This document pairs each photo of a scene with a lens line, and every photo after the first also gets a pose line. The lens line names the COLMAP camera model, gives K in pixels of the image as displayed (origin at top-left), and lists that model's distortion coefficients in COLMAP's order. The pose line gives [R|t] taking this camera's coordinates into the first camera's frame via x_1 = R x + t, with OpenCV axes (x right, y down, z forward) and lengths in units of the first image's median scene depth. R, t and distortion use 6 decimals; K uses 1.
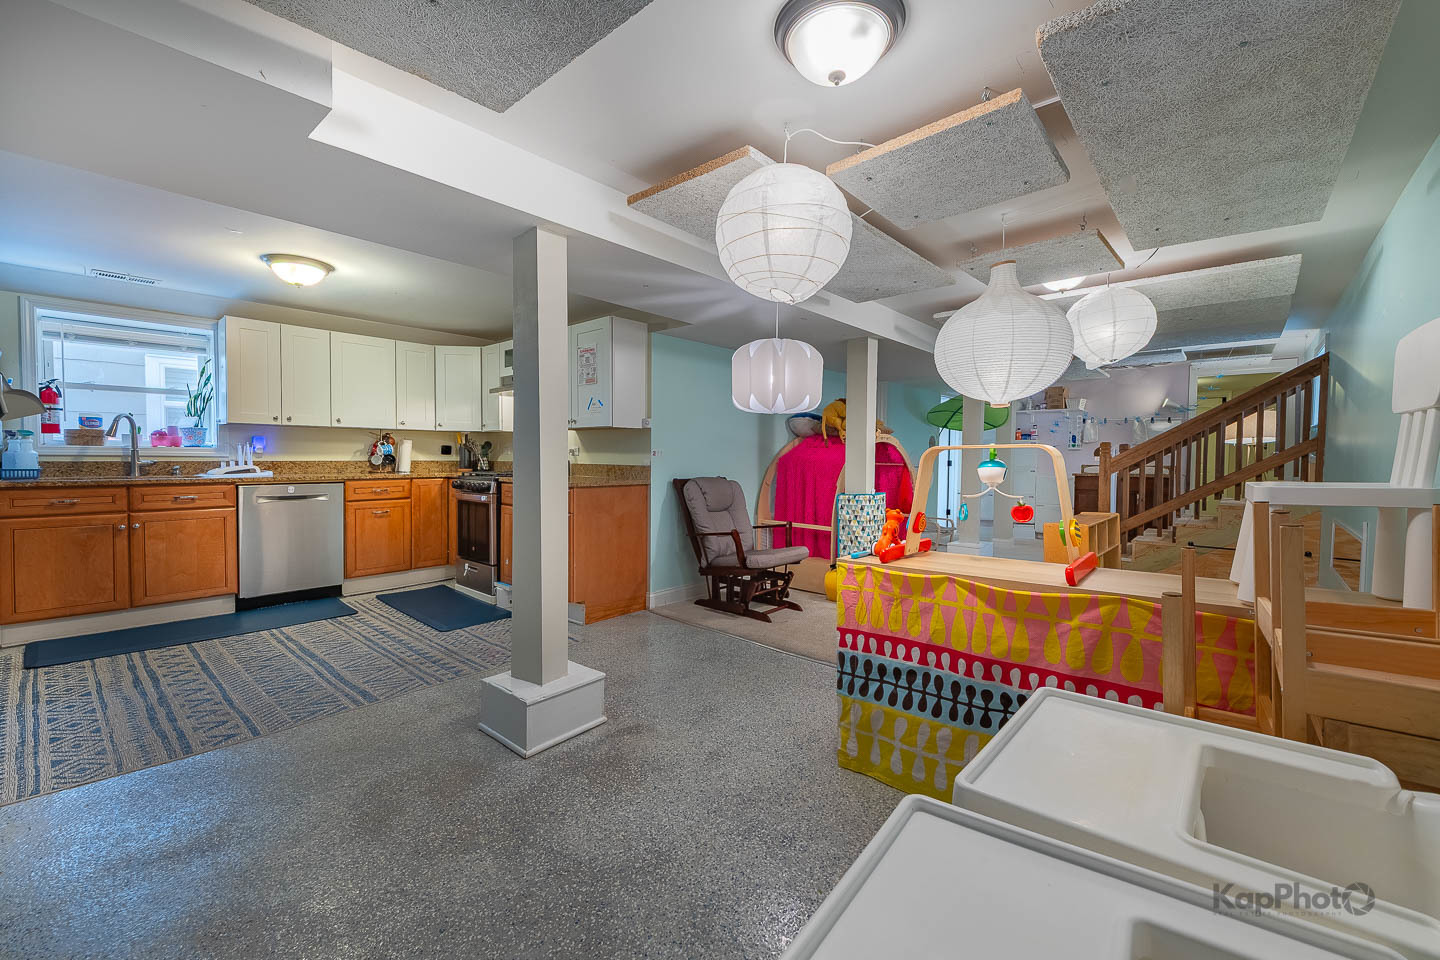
lens RADIAL K [[590.3, 0, 778.7], [0, 590.3, 473.7], [0, 0, 1]] dist [-0.000226, -0.001702]
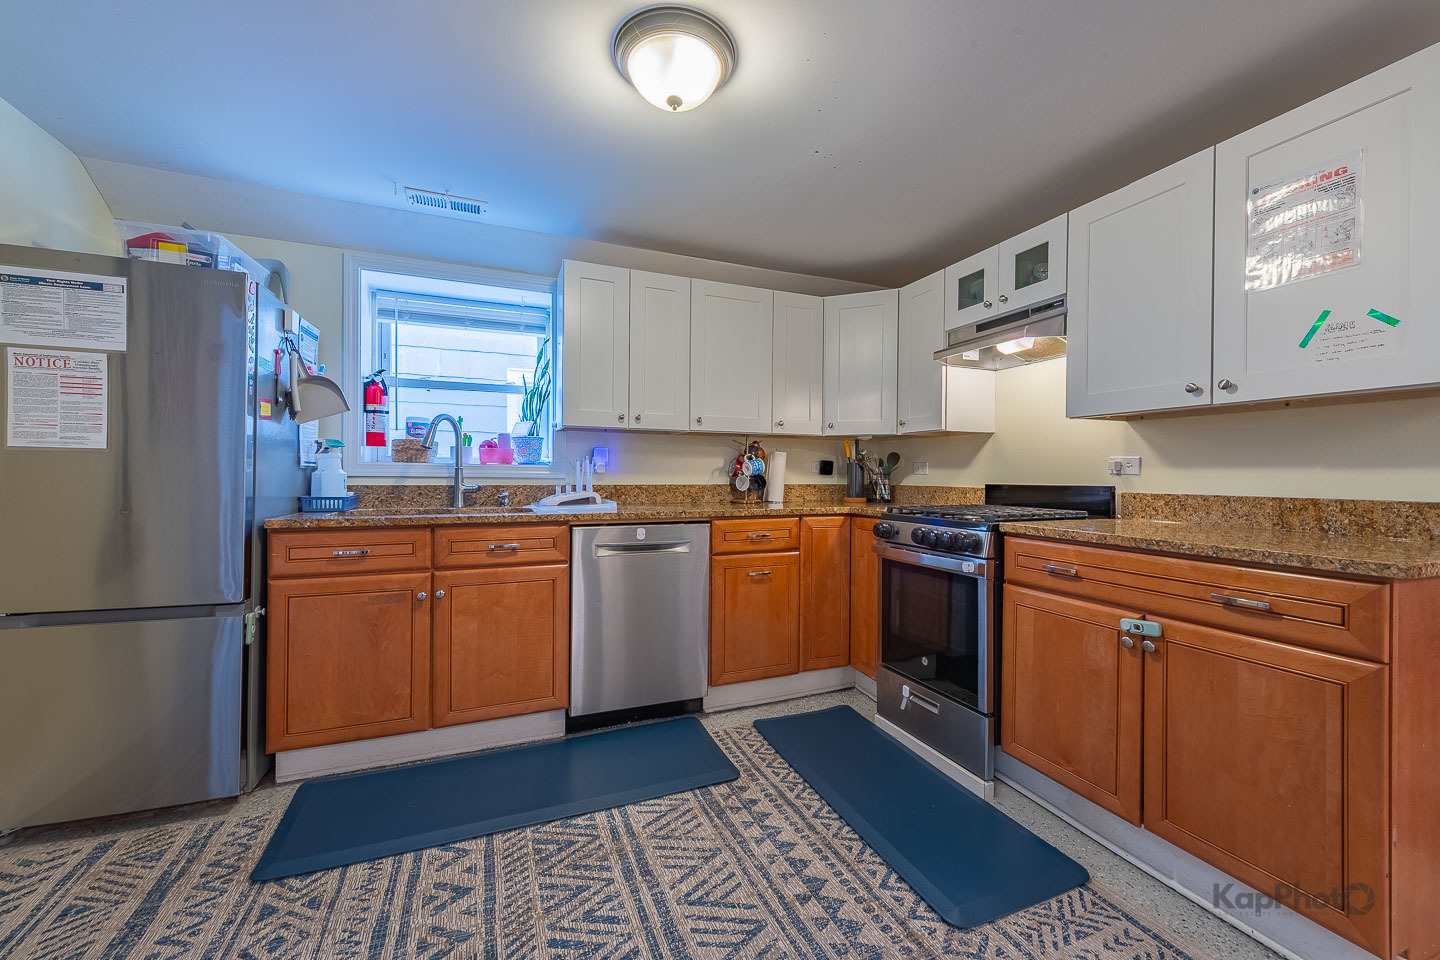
lens RADIAL K [[590.3, 0, 722.9], [0, 590.3, 478.3], [0, 0, 1]] dist [-0.000226, -0.001702]
pose [[0.869420, -0.001480, -0.494072, -0.451220], [-0.012969, 0.999583, -0.025817, -0.014214], [0.493904, 0.028853, 0.869038, 0.511441]]
